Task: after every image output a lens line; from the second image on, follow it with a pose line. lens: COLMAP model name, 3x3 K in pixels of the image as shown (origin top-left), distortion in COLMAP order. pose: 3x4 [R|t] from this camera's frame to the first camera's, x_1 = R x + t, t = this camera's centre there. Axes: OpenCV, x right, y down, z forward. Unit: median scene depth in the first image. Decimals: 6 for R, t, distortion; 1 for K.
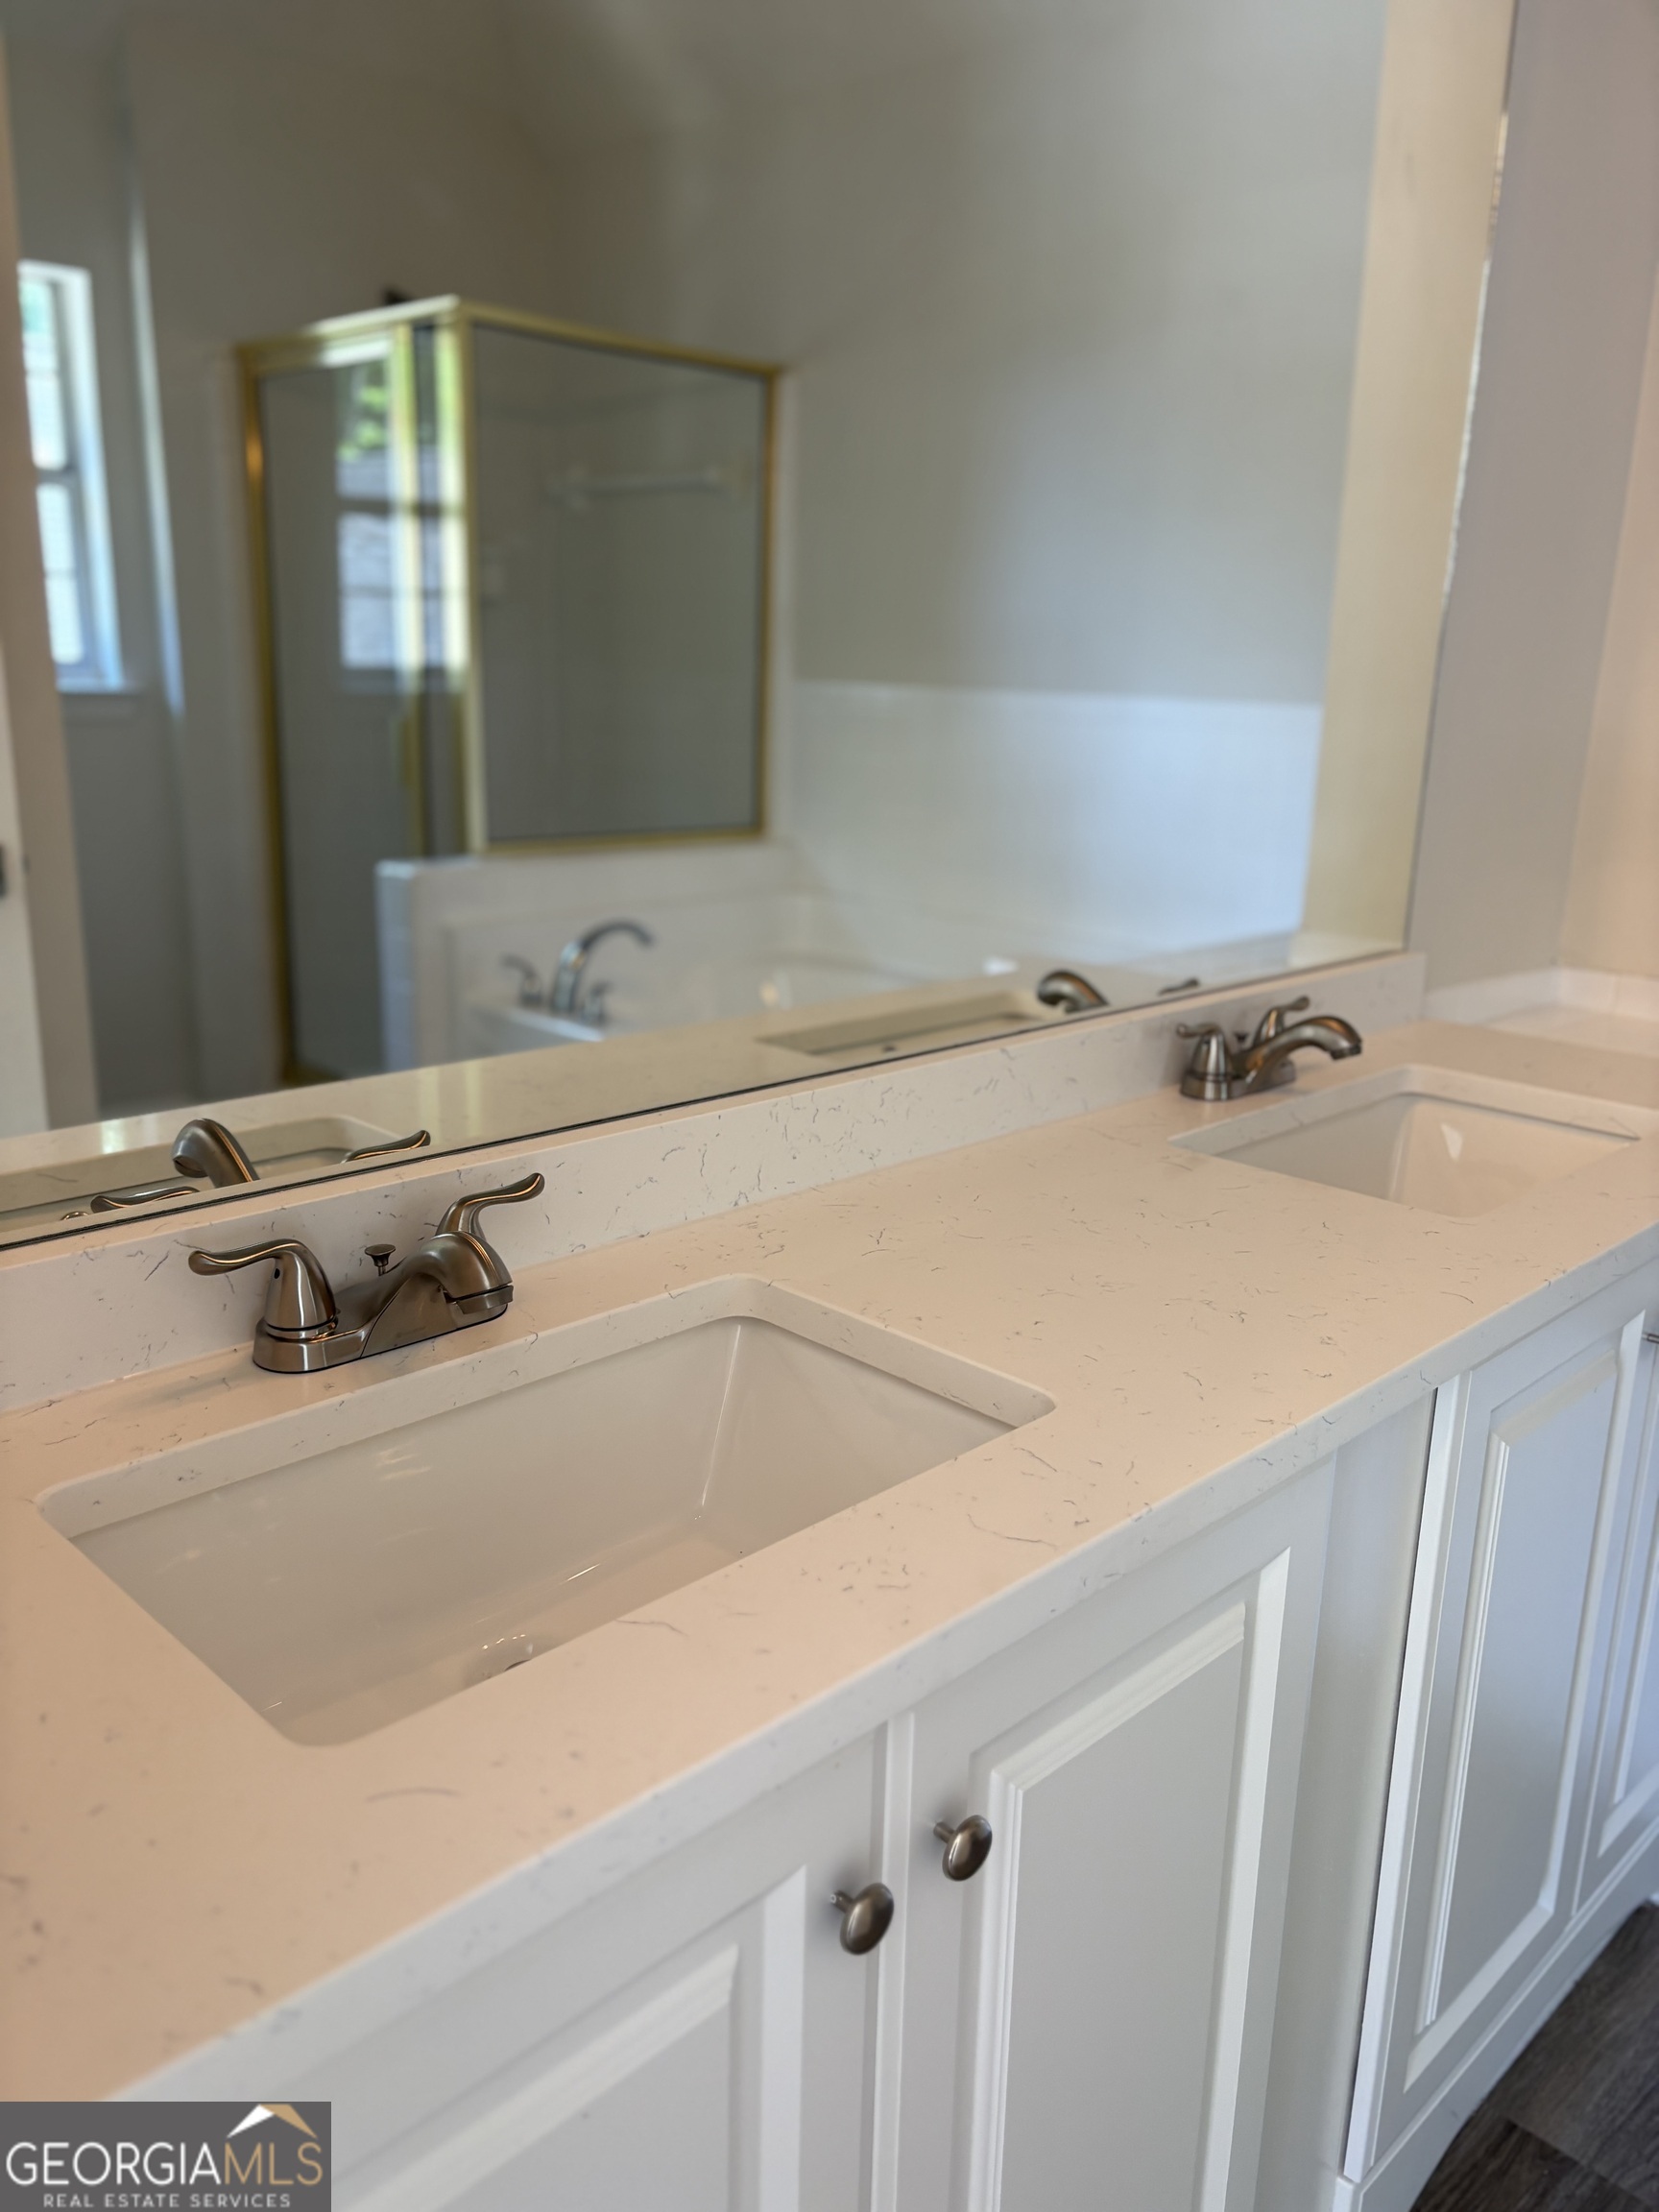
lens RADIAL K [[1688.0, 0, 804.2], [0, 1688.0, 1133.1], [0, 0, 1]] dist [0.069730, -0.092625]
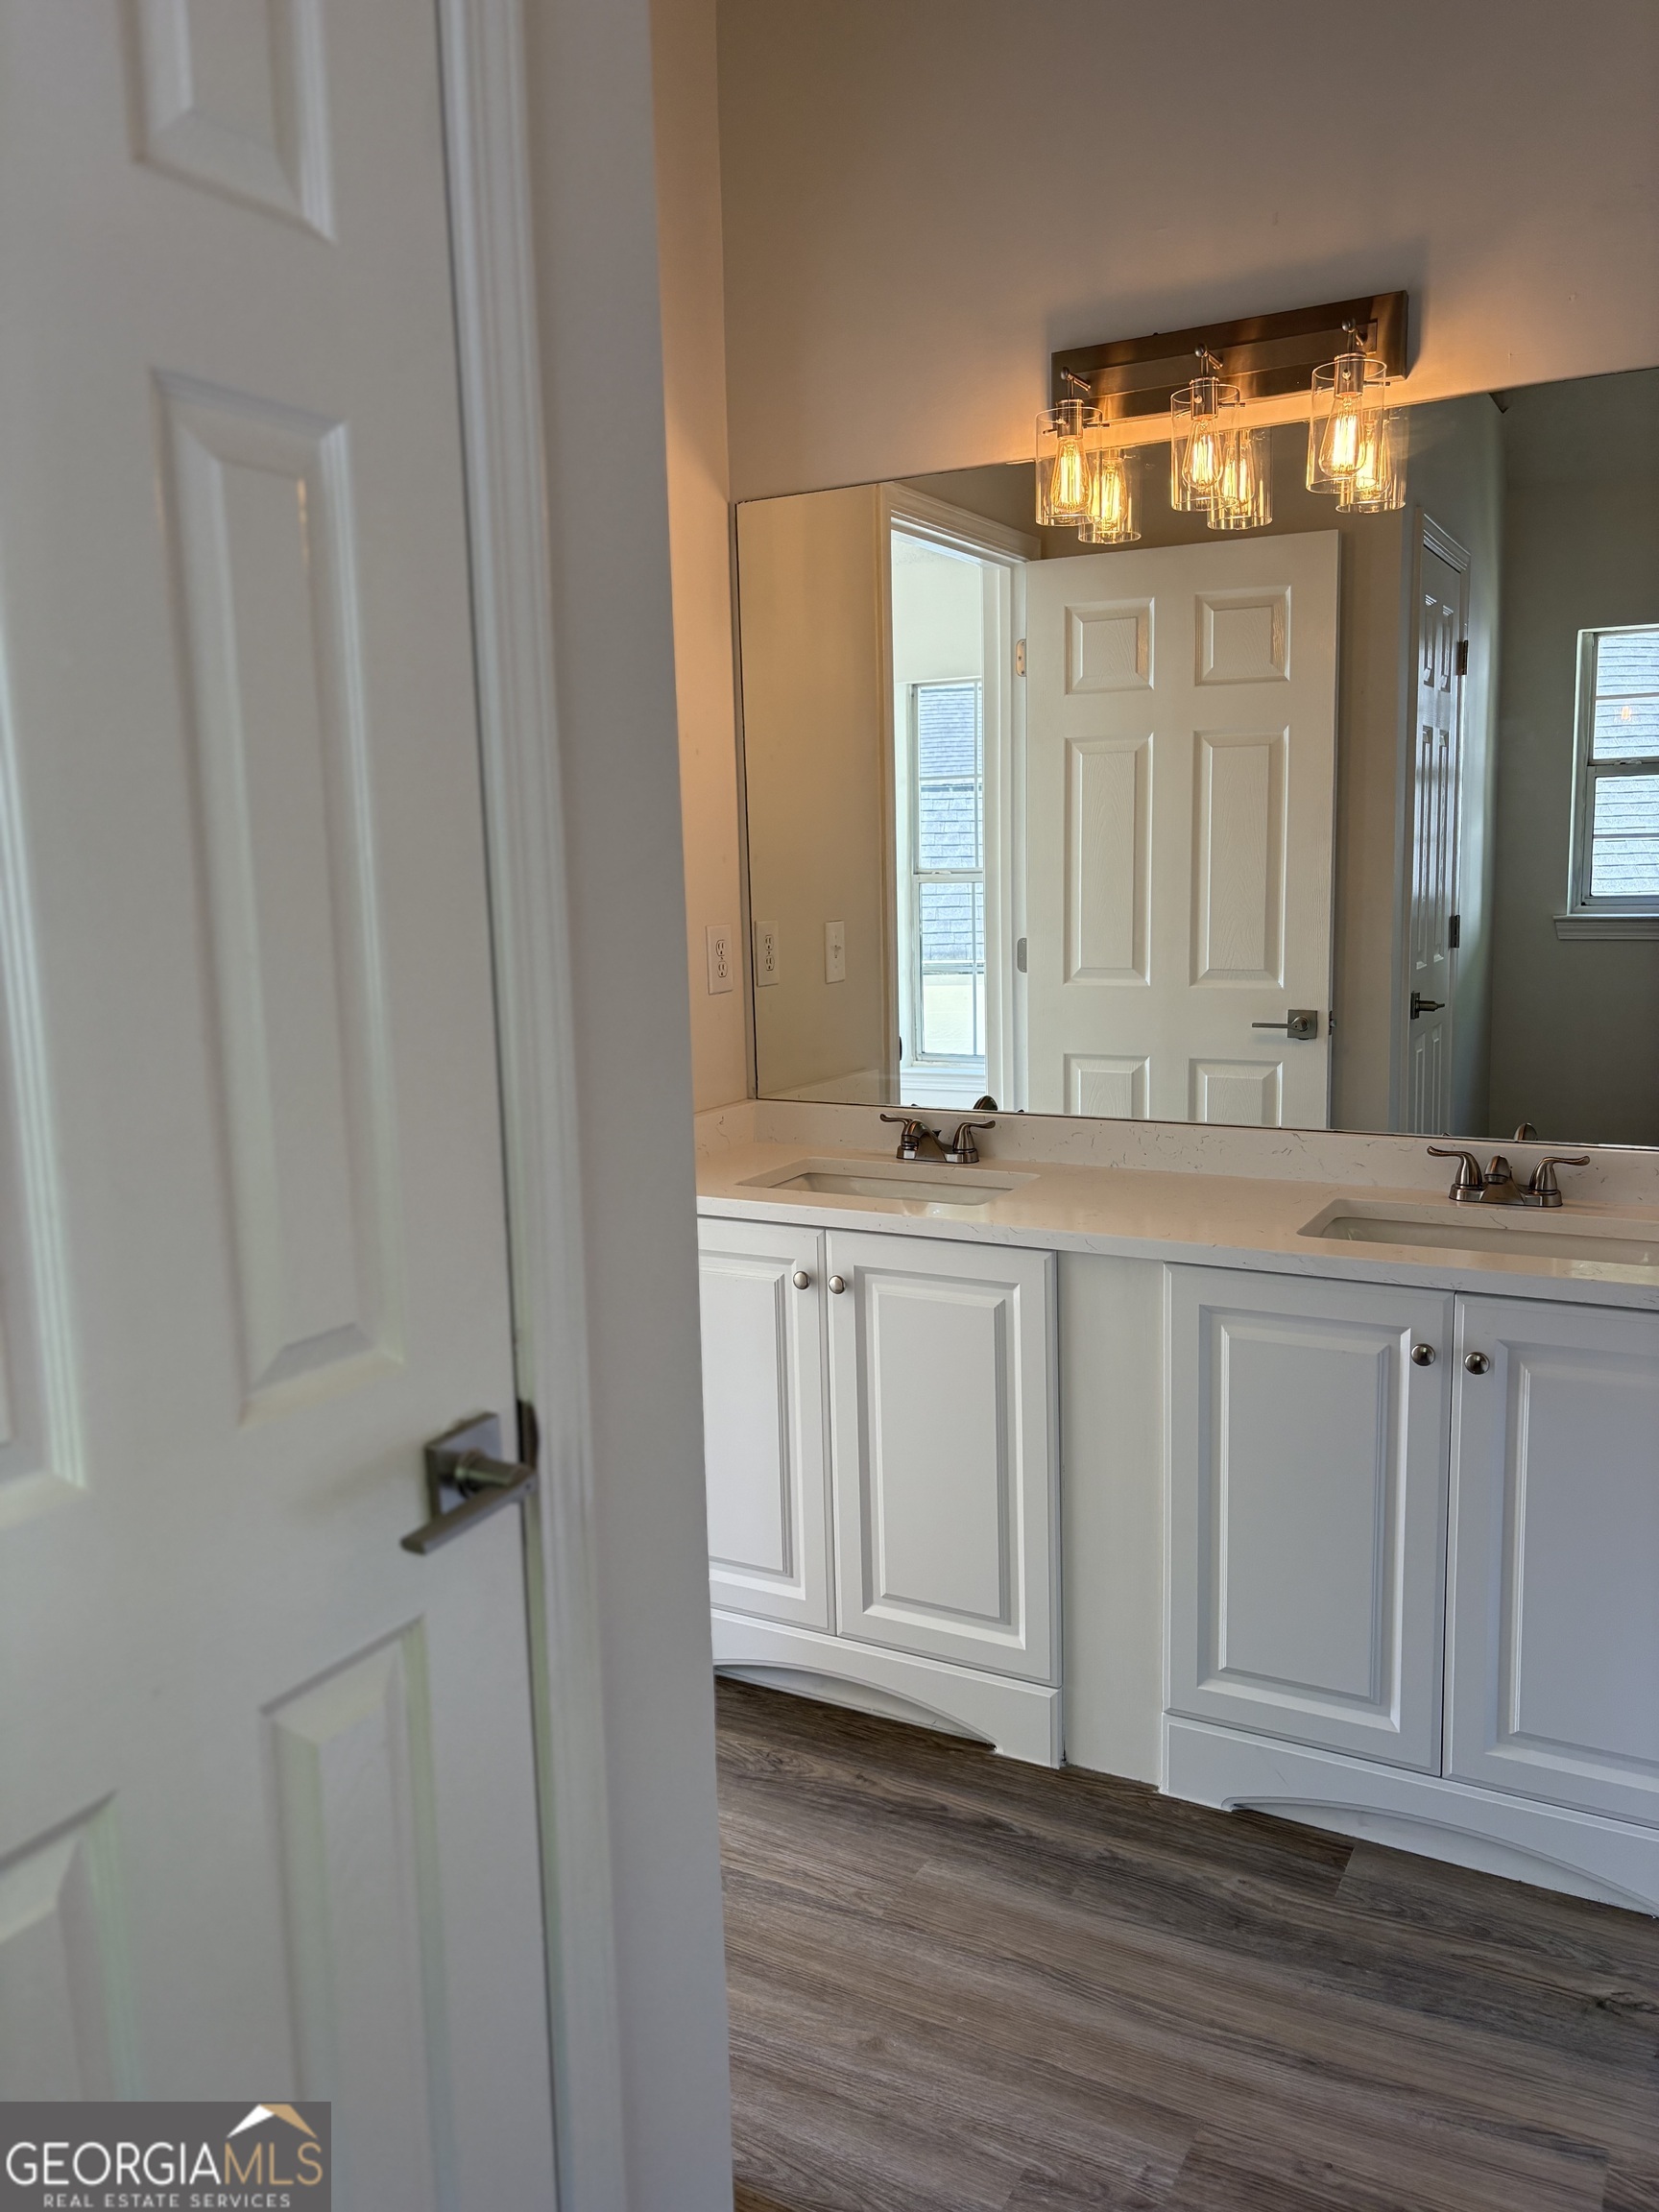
lens RADIAL K [[1682.6, 0, 830.0], [0, 1682.6, 1114.3], [0, 0, 1]] dist [0.078985, -0.082636]
pose [[0.280623, 0.122097, -0.952021, 1.600509], [-0.226389, 0.972311, 0.057967, -0.057537], [0.932737, 0.199260, 0.300494, -0.056580]]
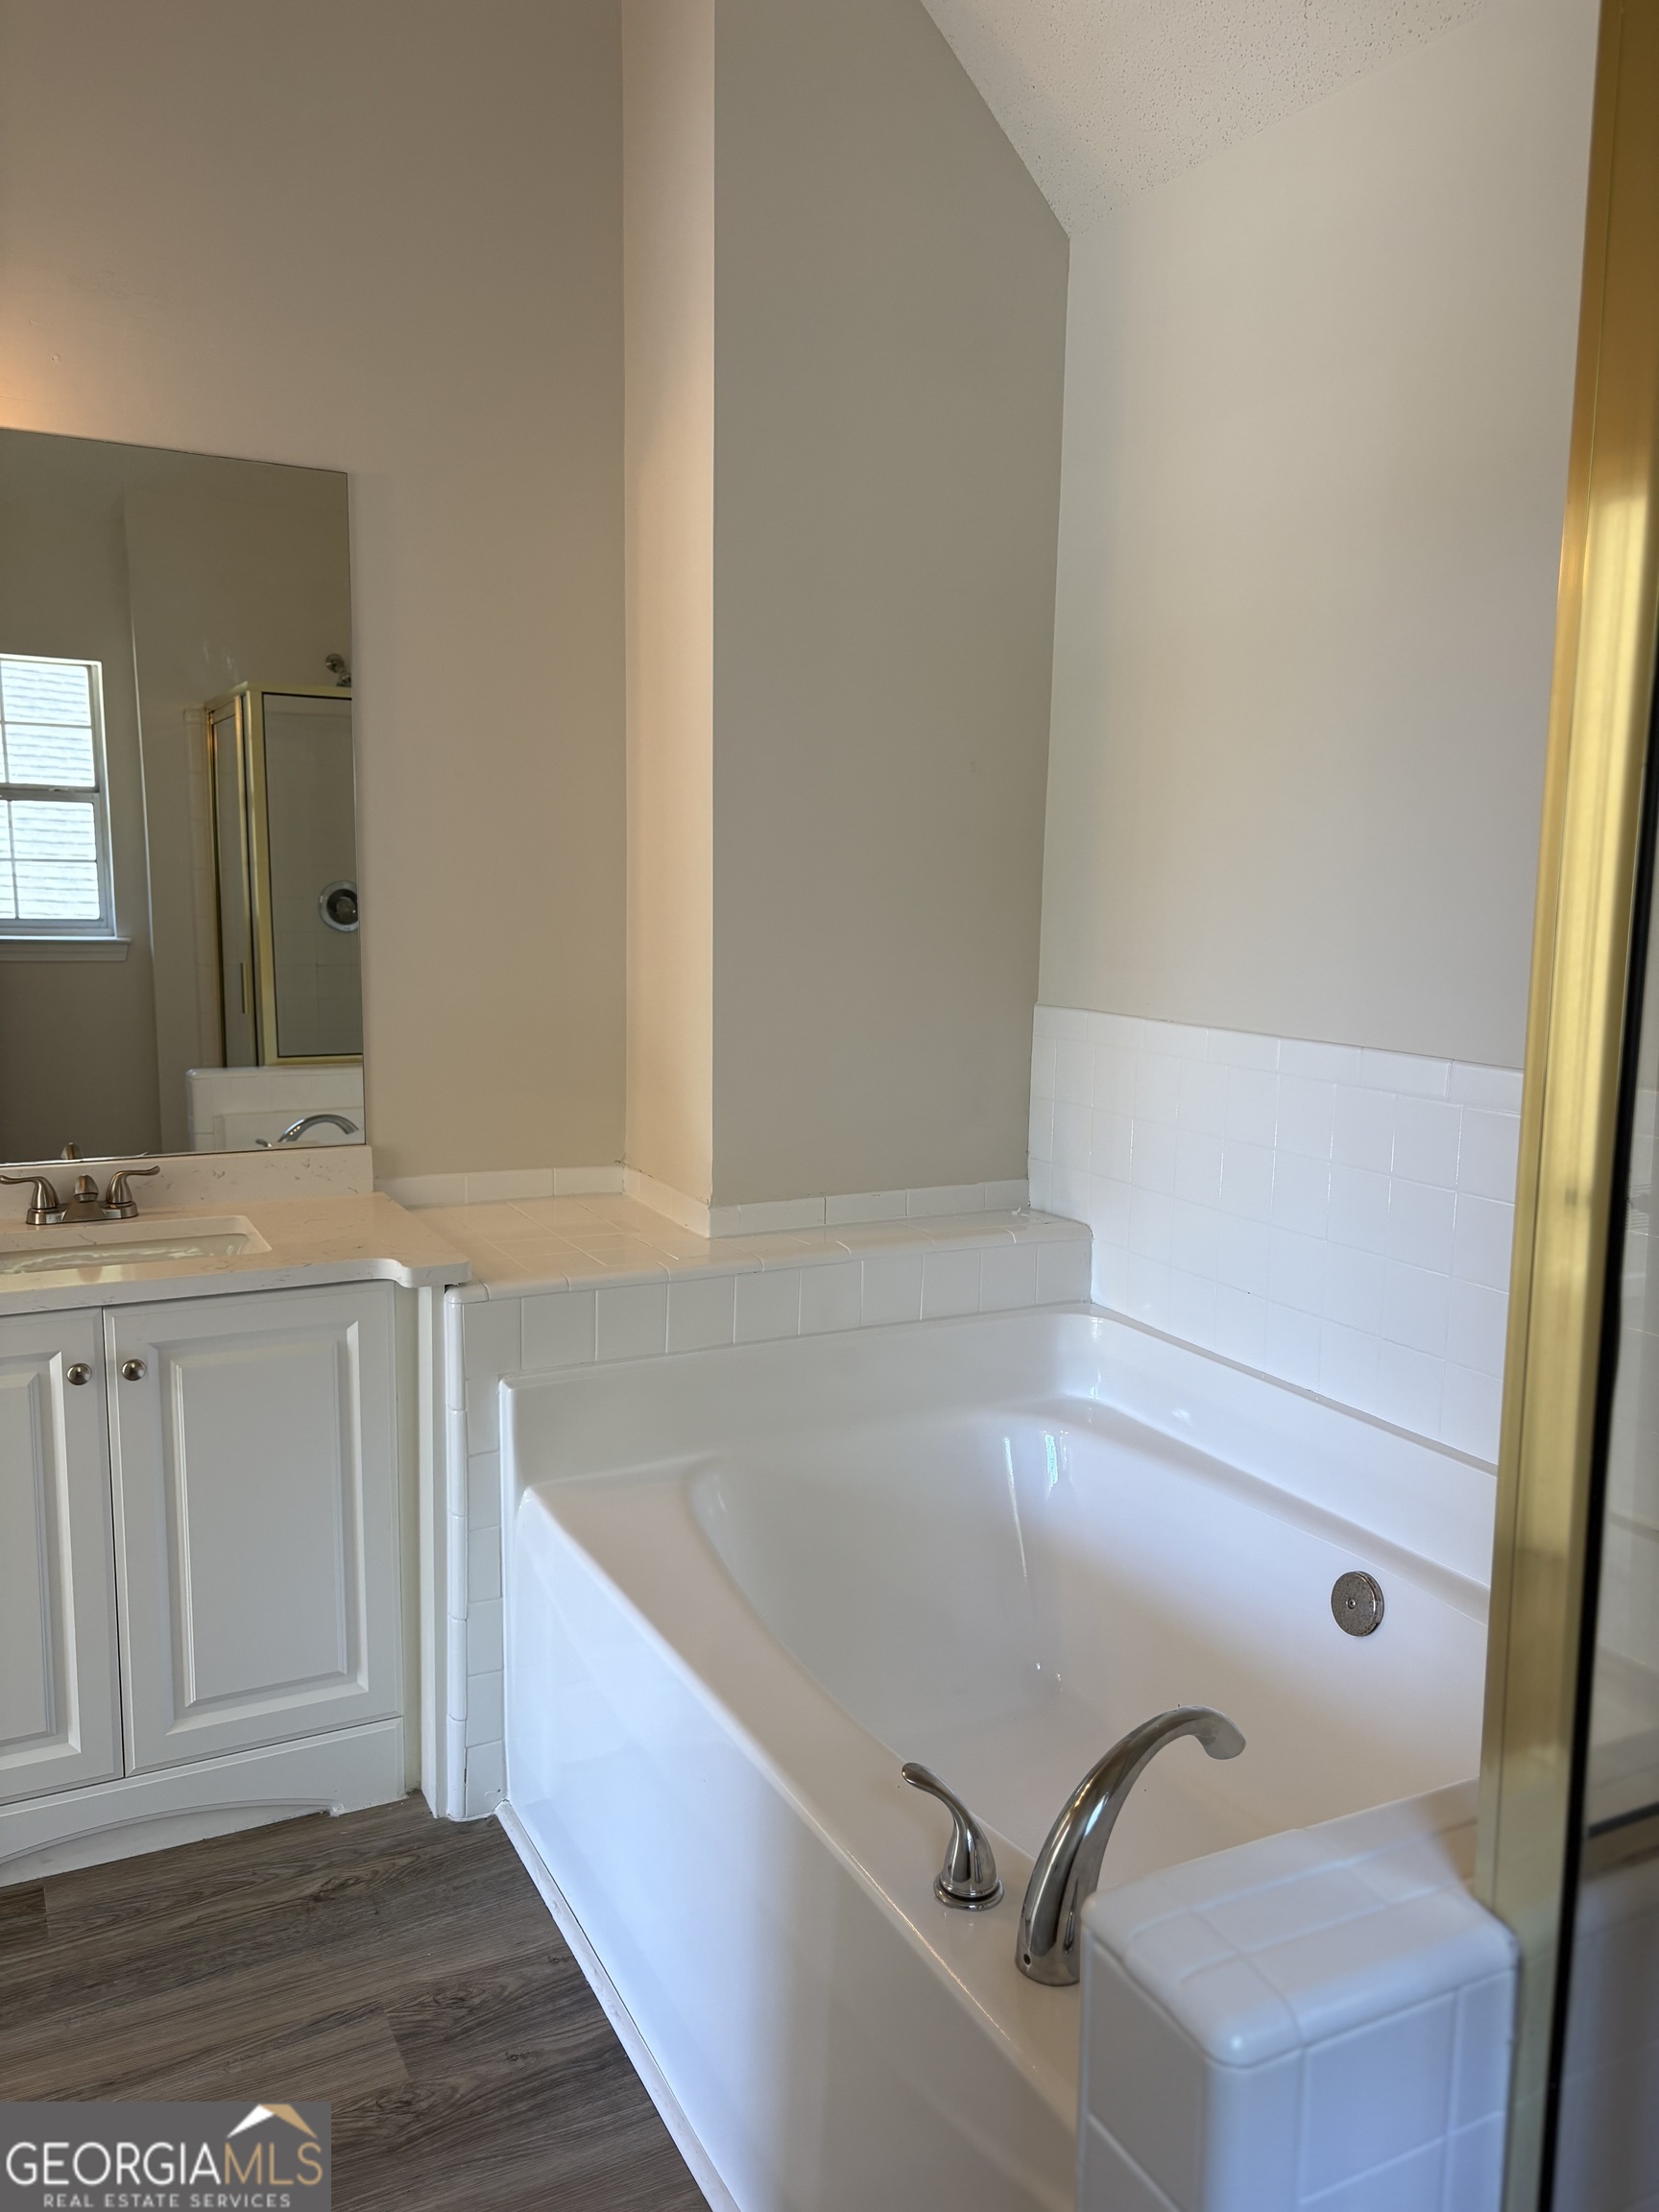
lens RADIAL K [[1682.6, 0, 830.0], [0, 1682.6, 1114.3], [0, 0, 1]] dist [0.078985, -0.082636]
pose [[0.953235, 0.040046, -0.299564, 1.449224], [-0.078198, 0.990111, -0.116474, 0.007307], [0.291937, 0.134452, 0.946940, -0.344105]]
